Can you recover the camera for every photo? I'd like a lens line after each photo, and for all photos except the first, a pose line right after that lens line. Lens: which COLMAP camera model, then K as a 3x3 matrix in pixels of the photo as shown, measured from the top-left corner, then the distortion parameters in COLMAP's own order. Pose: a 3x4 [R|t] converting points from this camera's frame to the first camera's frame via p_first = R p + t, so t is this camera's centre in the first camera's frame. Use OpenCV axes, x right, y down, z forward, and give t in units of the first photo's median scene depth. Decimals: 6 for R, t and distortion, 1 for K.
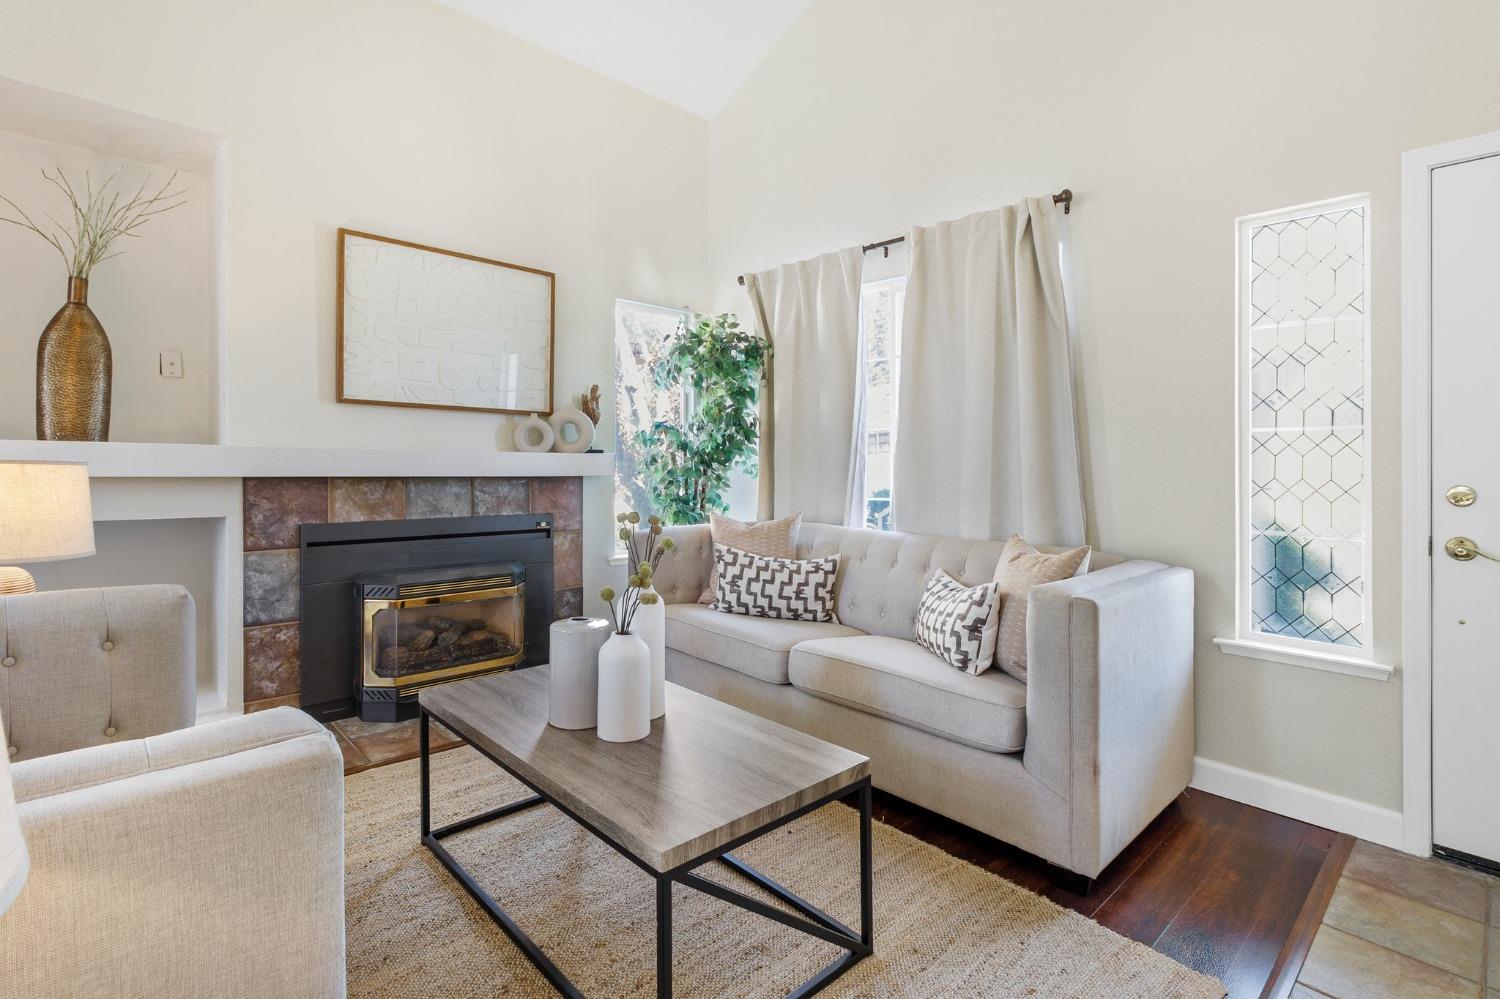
lens RADIAL K [[713.3, 0, 757.0], [0, 713.3, 459.2], [0, 0, 1]] dist [0.002900, 0.000363]
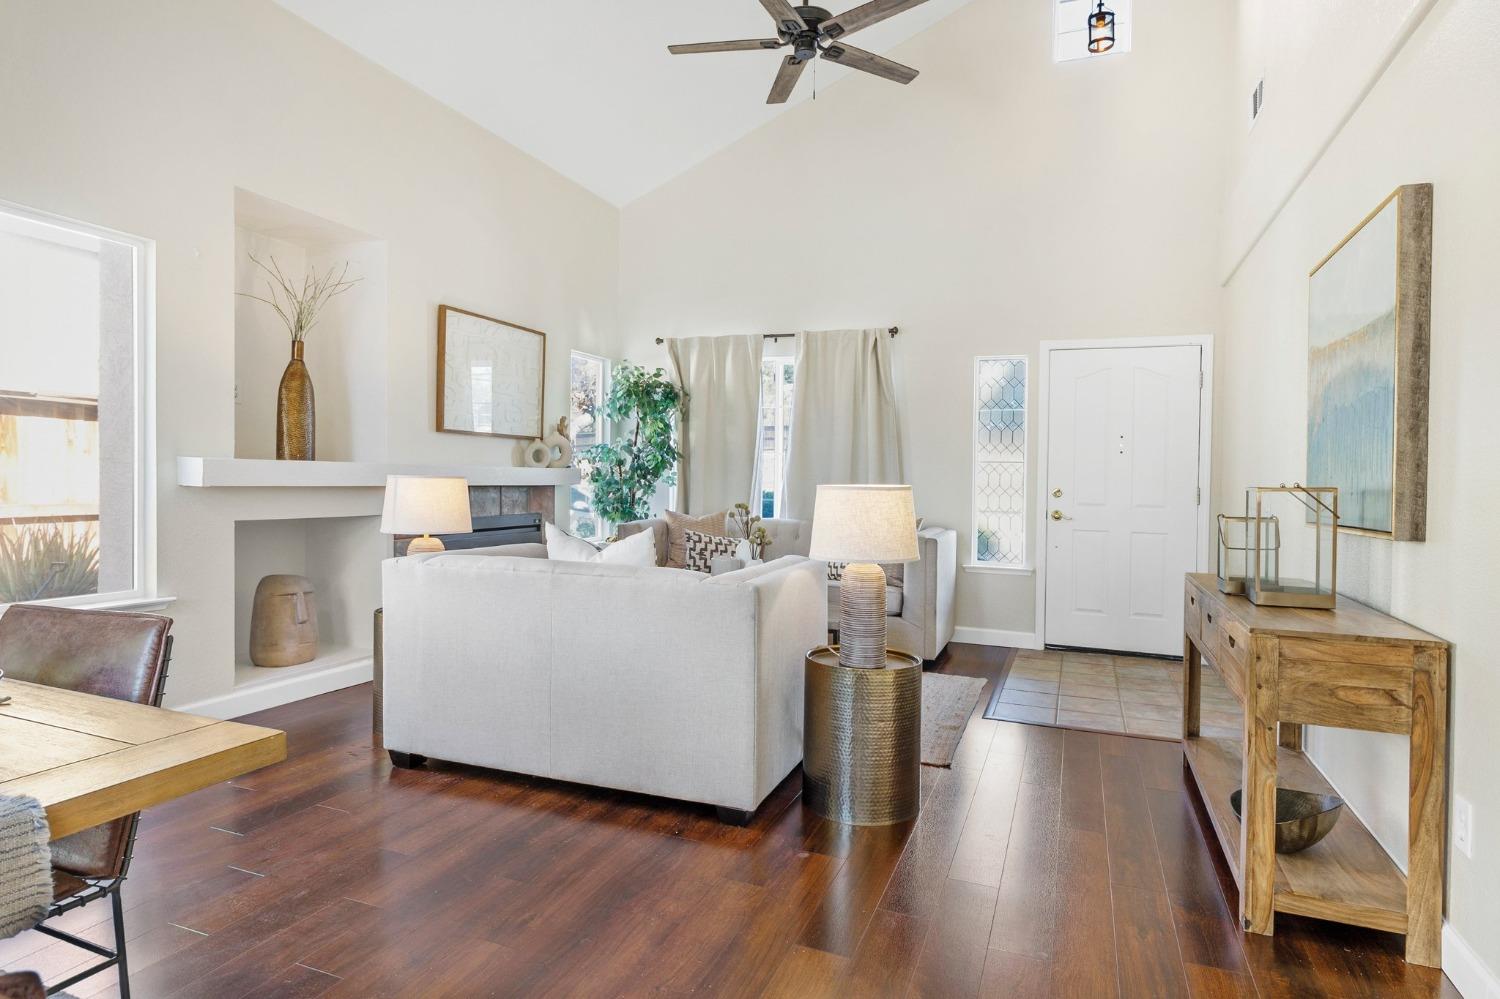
lens RADIAL K [[815.8, 0, 753.1], [0, 815.8, 487.1], [0, 0, 1]] dist [-0.045122, -0.000155]
pose [[0.910806, -0.003516, 0.412821, -0.653644], [-0.005896, 0.999751, 0.021524, -0.008941], [-0.412794, -0.022038, 0.910558, -0.645538]]
